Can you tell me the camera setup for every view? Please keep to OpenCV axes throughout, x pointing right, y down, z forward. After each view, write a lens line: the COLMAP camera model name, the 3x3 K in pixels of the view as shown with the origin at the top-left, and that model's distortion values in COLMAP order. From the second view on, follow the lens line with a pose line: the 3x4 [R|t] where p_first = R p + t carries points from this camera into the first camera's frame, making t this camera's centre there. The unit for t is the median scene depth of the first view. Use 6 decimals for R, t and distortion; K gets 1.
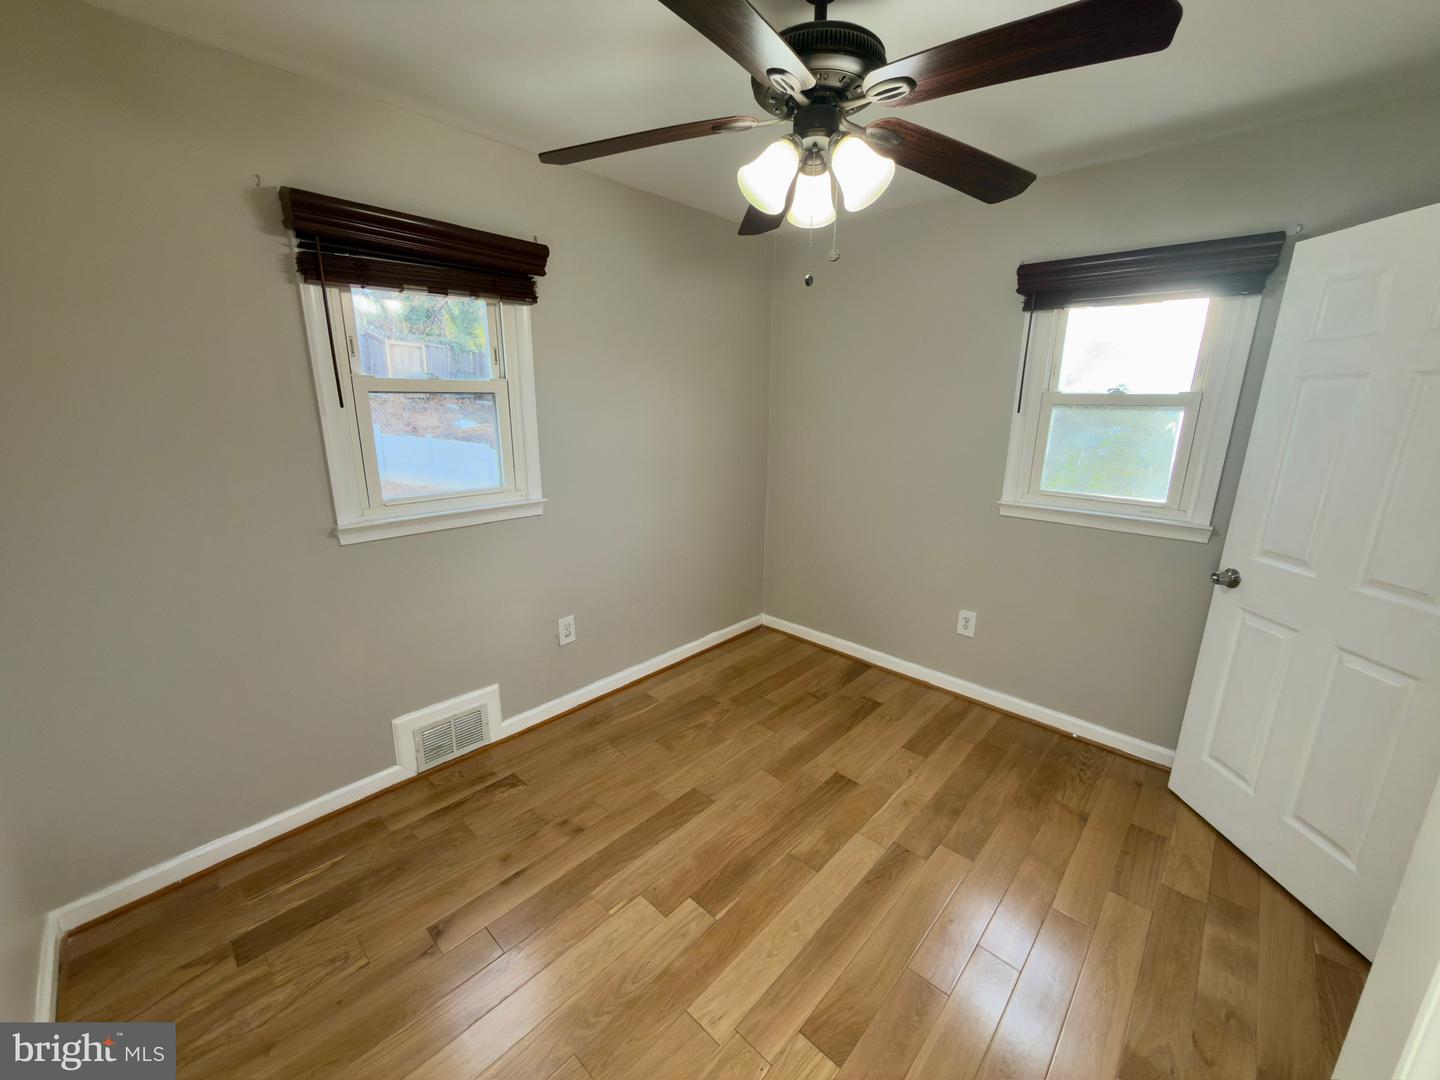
lens RADIAL K [[571.4, 0, 720.0], [0, 571.4, 540.0], [0, 0, 1]] dist [-0.000700, 0.000002]
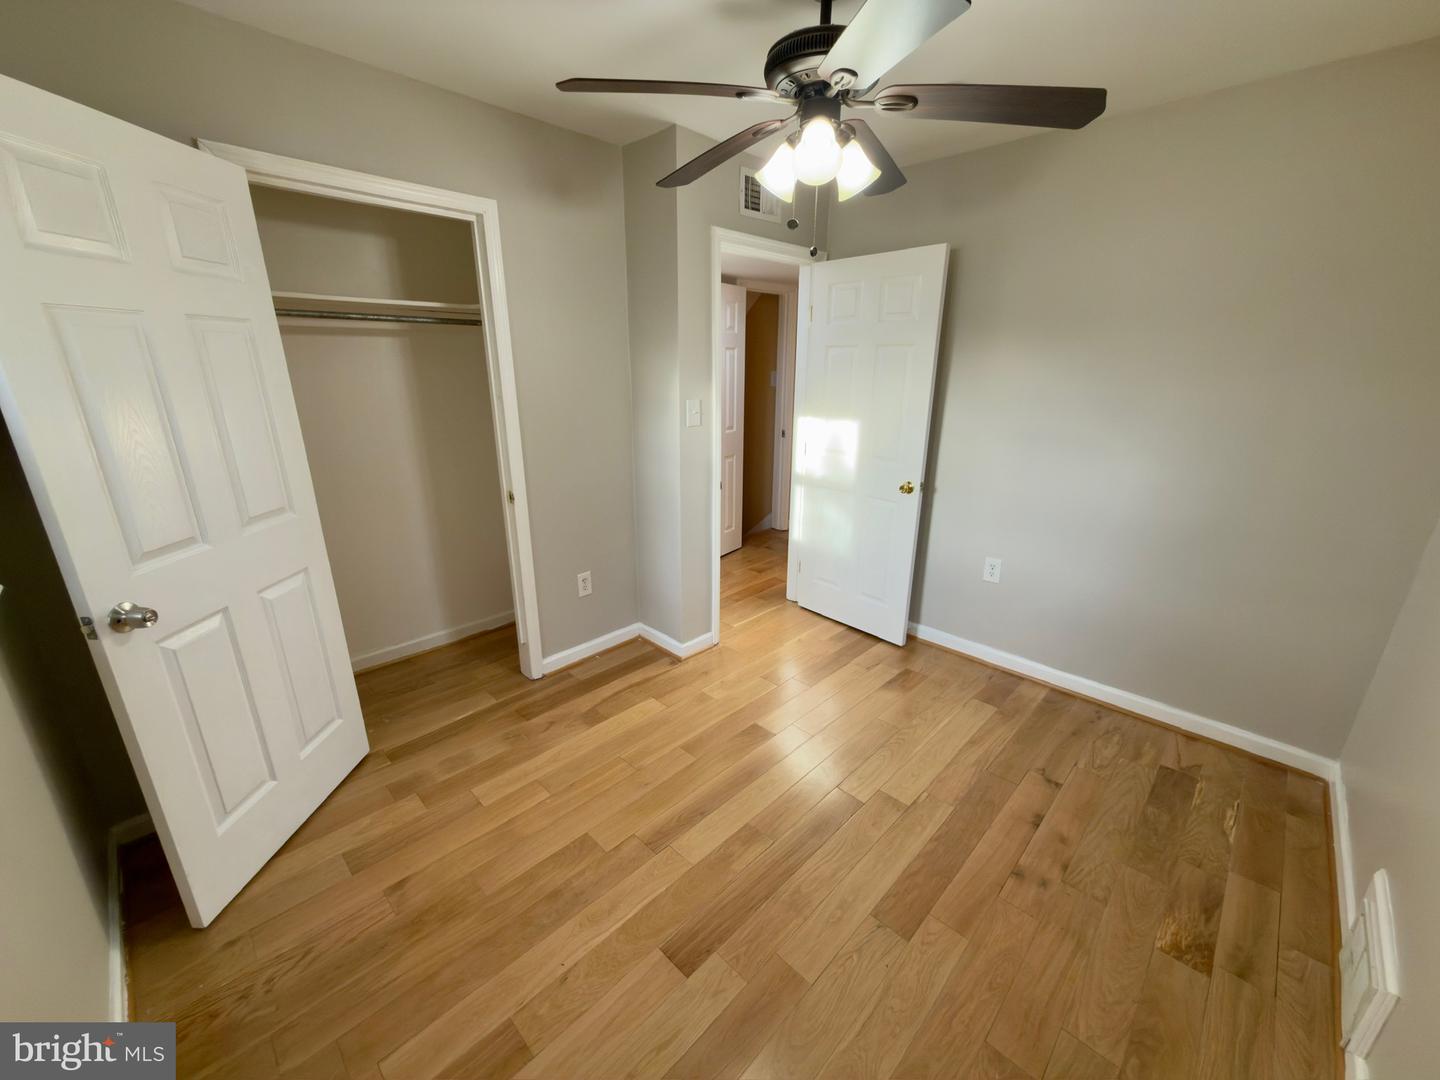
lens RADIAL K [[571.4, 0, 720.0], [0, 571.4, 540.0], [0, 0, 1]] dist [-0.000700, 0.000002]
pose [[-0.999370, -0.029245, 0.020099, 0.199326], [-0.014287, 0.850047, 0.526513, -0.365968], [-0.032483, 0.525894, -0.849929, 1.490227]]
